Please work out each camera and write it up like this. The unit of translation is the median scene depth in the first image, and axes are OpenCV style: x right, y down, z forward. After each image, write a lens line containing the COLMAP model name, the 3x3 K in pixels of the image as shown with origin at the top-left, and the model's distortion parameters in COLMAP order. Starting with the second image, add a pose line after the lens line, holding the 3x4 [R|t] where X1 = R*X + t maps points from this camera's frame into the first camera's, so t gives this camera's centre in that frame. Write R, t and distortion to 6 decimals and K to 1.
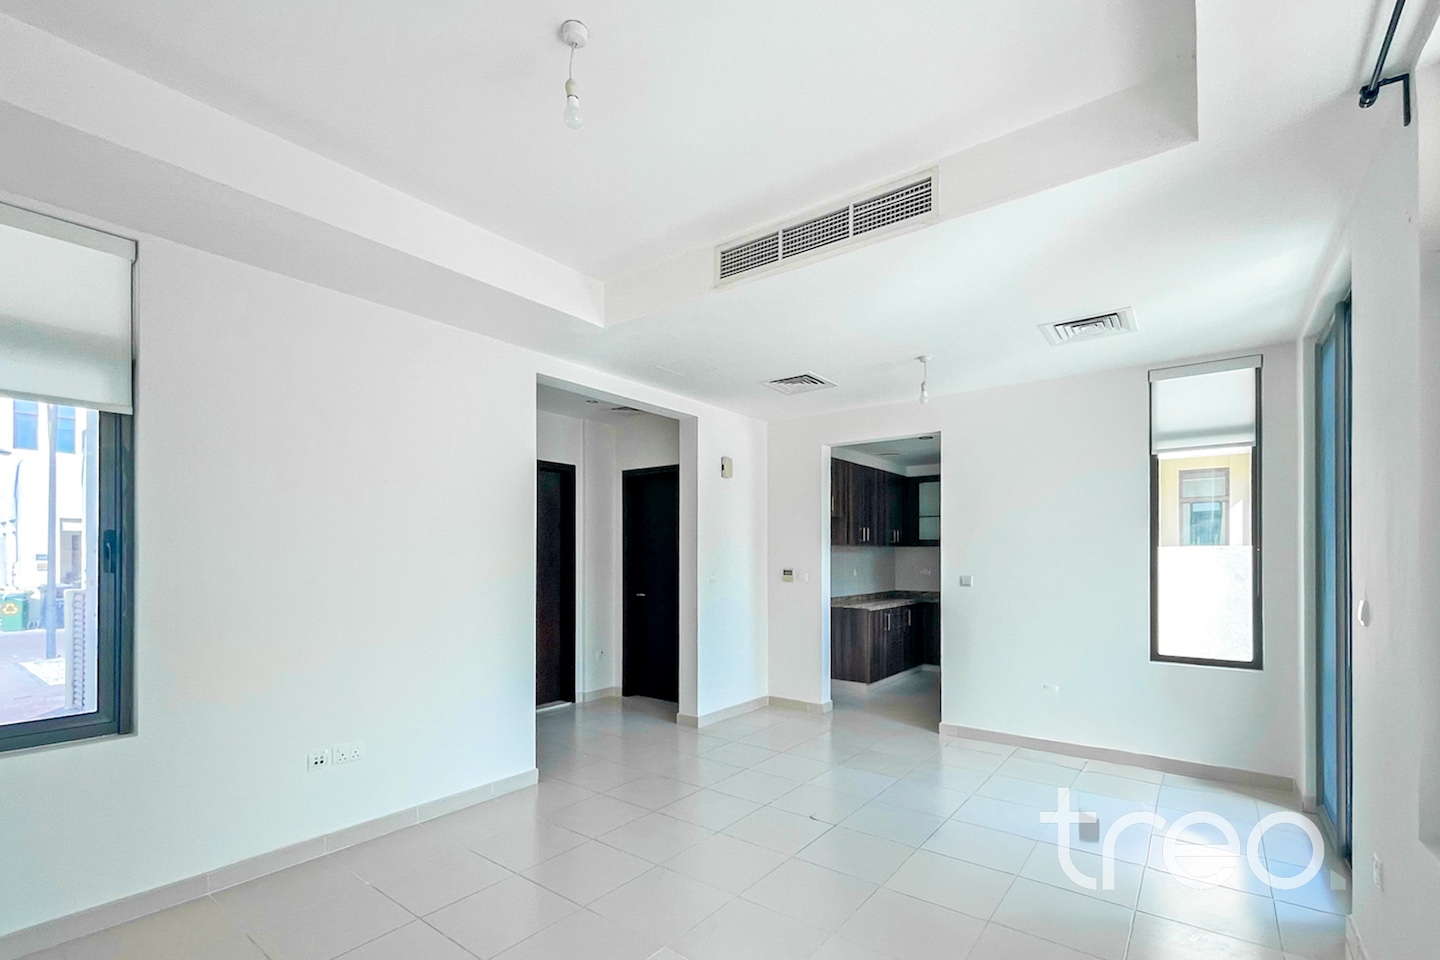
lens RADIAL K [[644.6, 0, 718.6], [0, 644.6, 551.8], [0, 0, 1]] dist [-0.015332, -0.000452]
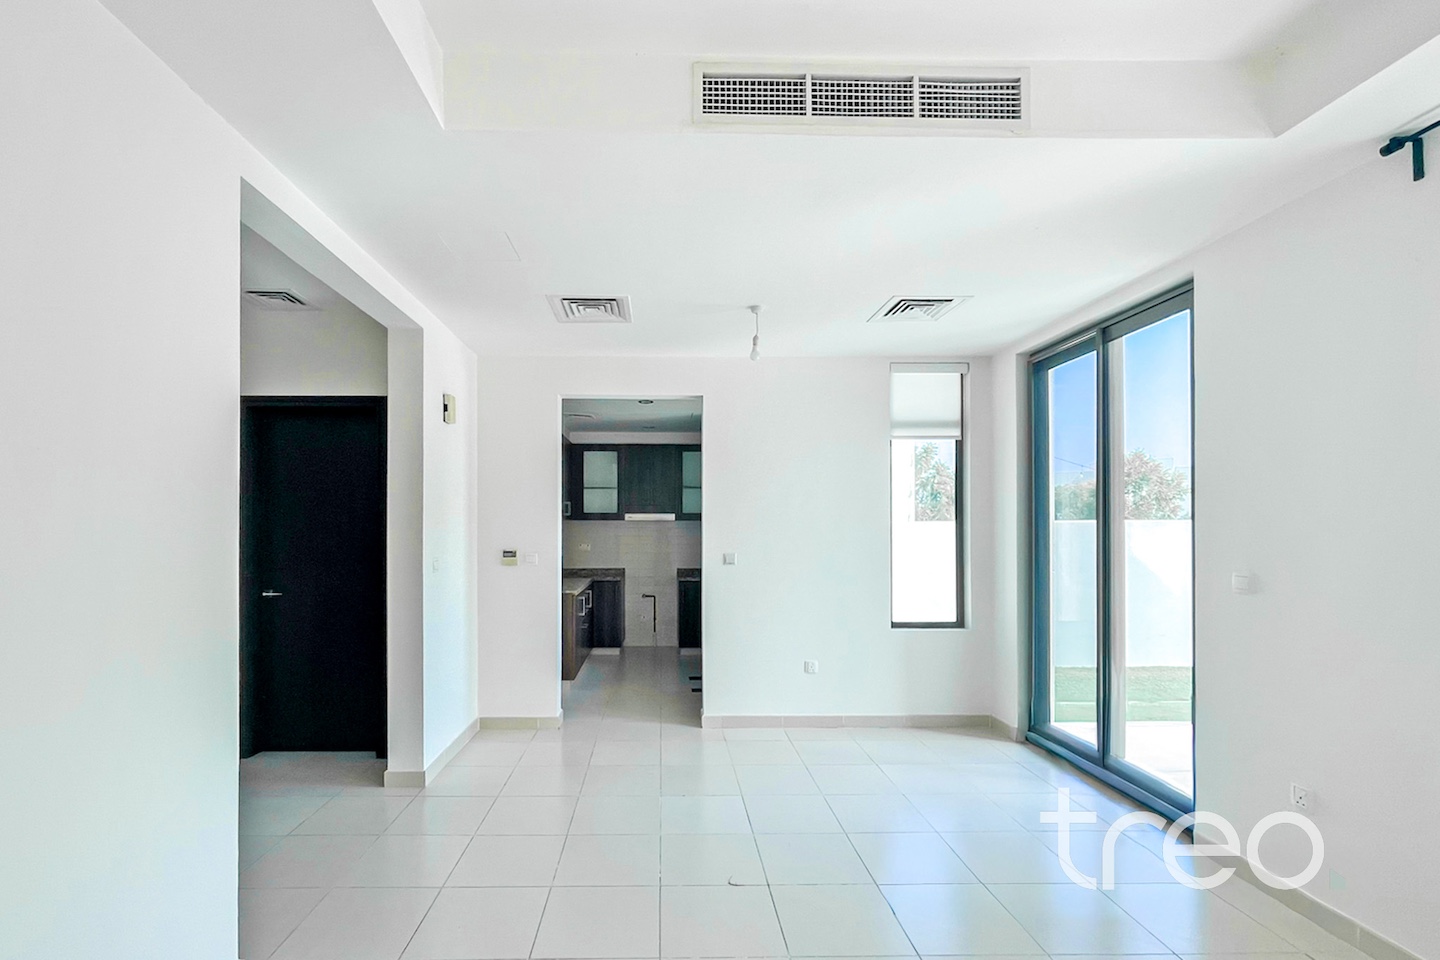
lens RADIAL K [[650.8, 0, 674.4], [0, 650.8, 523.8], [0, 0, 1]] dist [-0.000358, -0.004695]
pose [[0.781979, 0.003629, 0.623294, -0.265440], [-0.004195, 0.999991, -0.000559, -0.005106], [-0.623291, -0.002178, 0.781987, 0.309460]]
